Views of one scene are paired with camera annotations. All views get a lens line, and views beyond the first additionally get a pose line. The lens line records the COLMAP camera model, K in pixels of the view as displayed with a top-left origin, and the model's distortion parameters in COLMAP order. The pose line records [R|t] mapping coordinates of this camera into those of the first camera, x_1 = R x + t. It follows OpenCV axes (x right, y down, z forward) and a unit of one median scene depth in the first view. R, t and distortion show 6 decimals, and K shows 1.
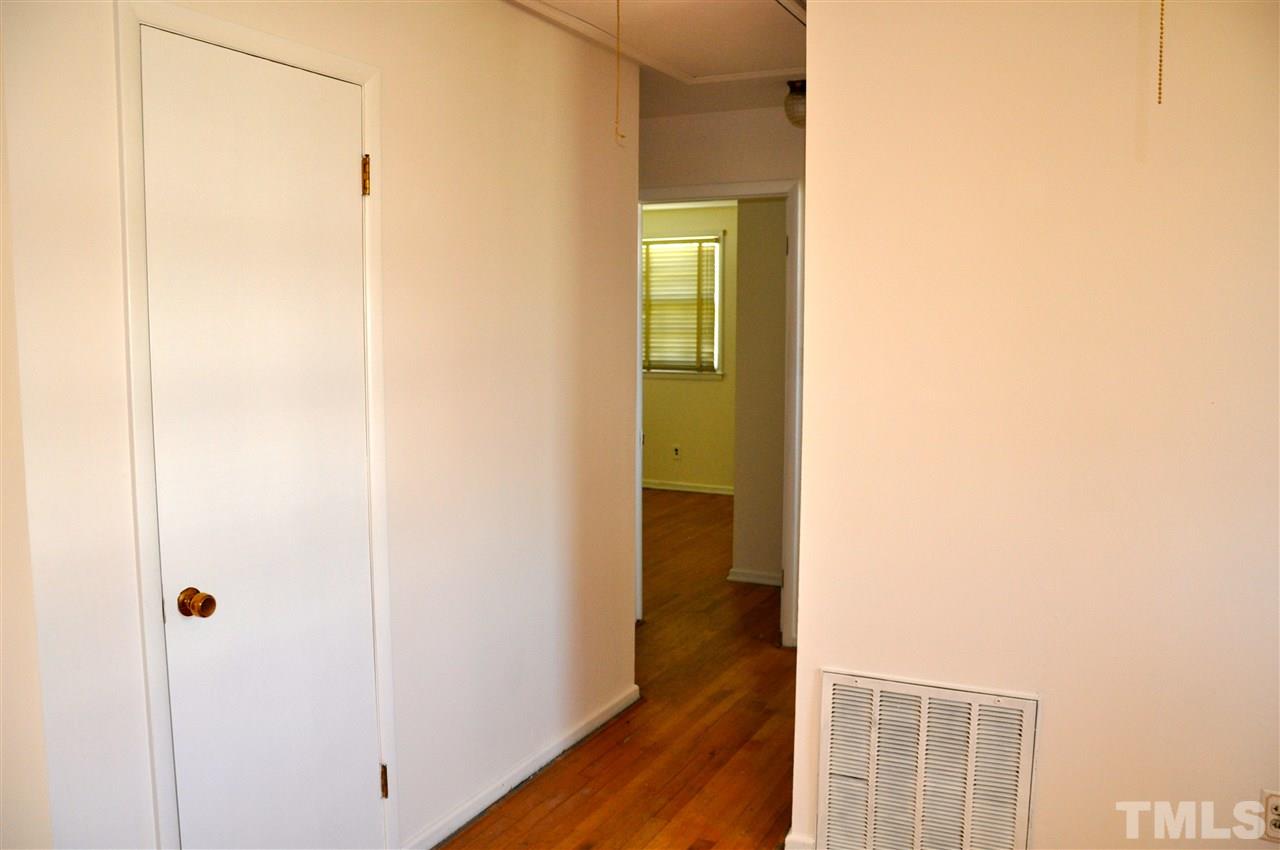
lens RADIAL K [[1003.7, 0, 640.0], [0, 1003.7, 425.0], [0, 0, 1]] dist [-0.154027, 0.130475]
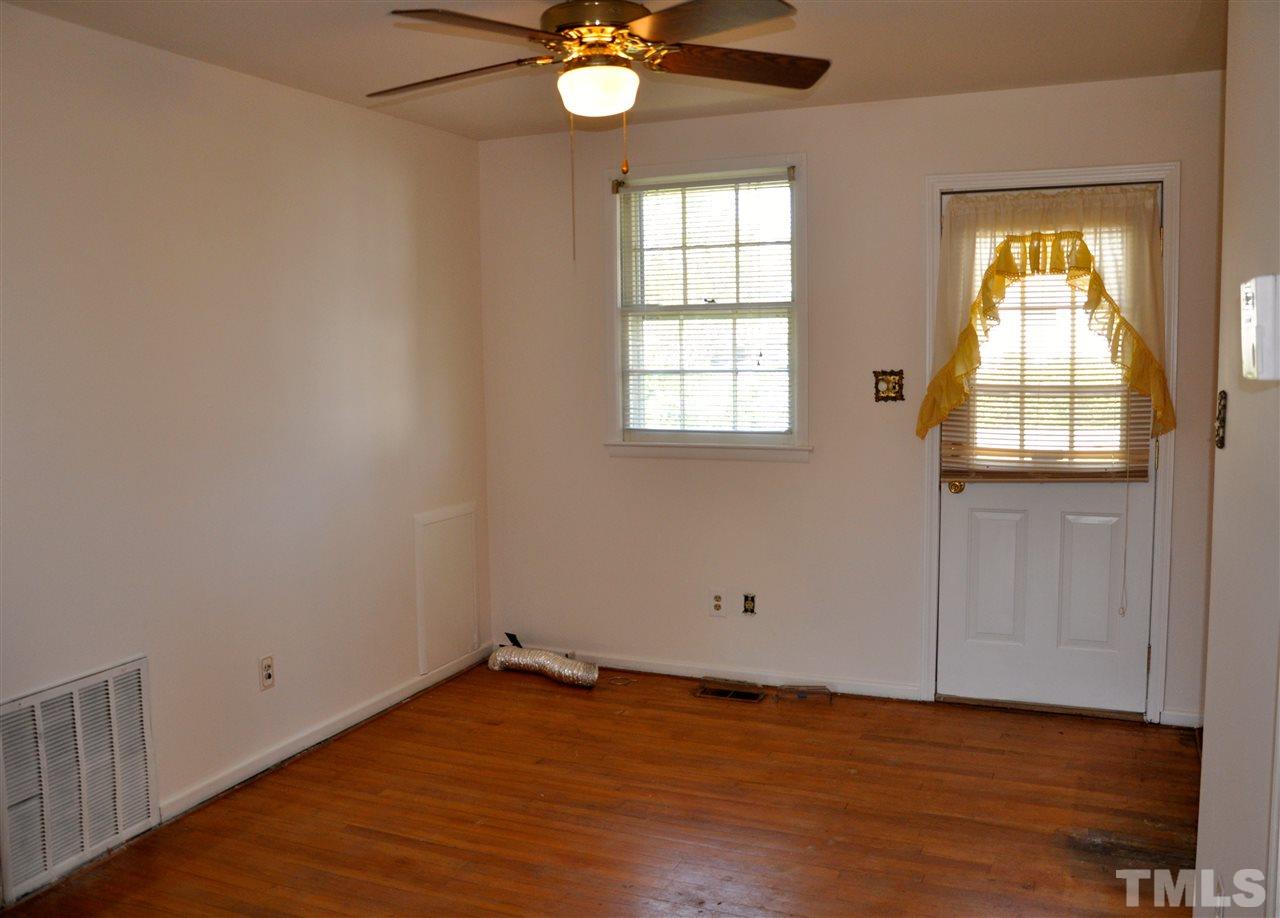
lens RADIAL K [[1109.4, 0, 640.0], [0, 1109.4, 459.0], [0, 0, 1]] dist [-0.071661, 0.004194]
pose [[-0.068023, -0.102648, 0.992389, -0.281110], [0.106798, 0.988229, 0.109538, -0.014891], [-0.991951, 0.113436, -0.056260, 0.119027]]
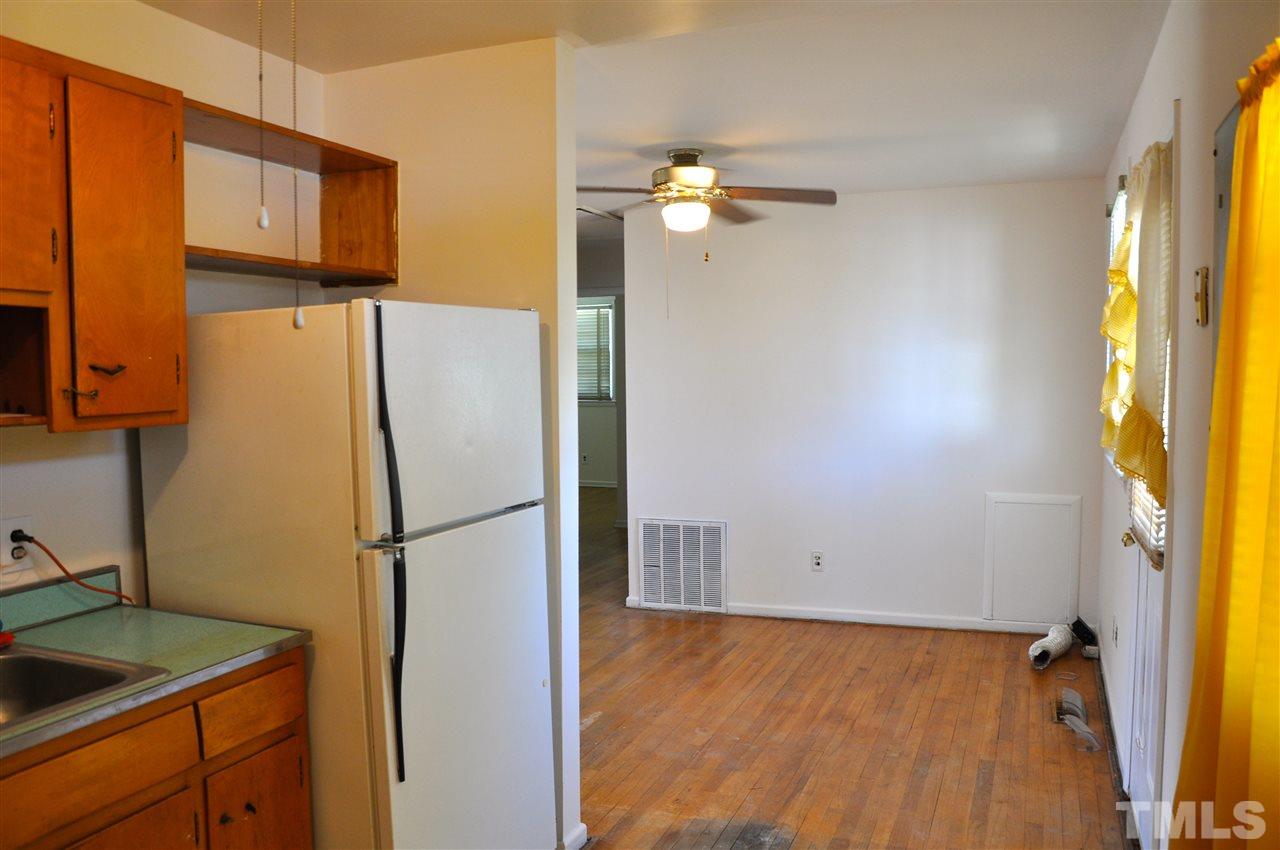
lens RADIAL K [[1003.7, 0, 640.0], [0, 1003.7, 425.0], [0, 0, 1]] dist [-0.154027, 0.130475]
pose [[0.996582, -0.018530, 0.080508, 0.001799], [0.021802, 0.998964, -0.039954, 0.038940], [-0.079684, 0.041573, 0.995953, -0.404947]]
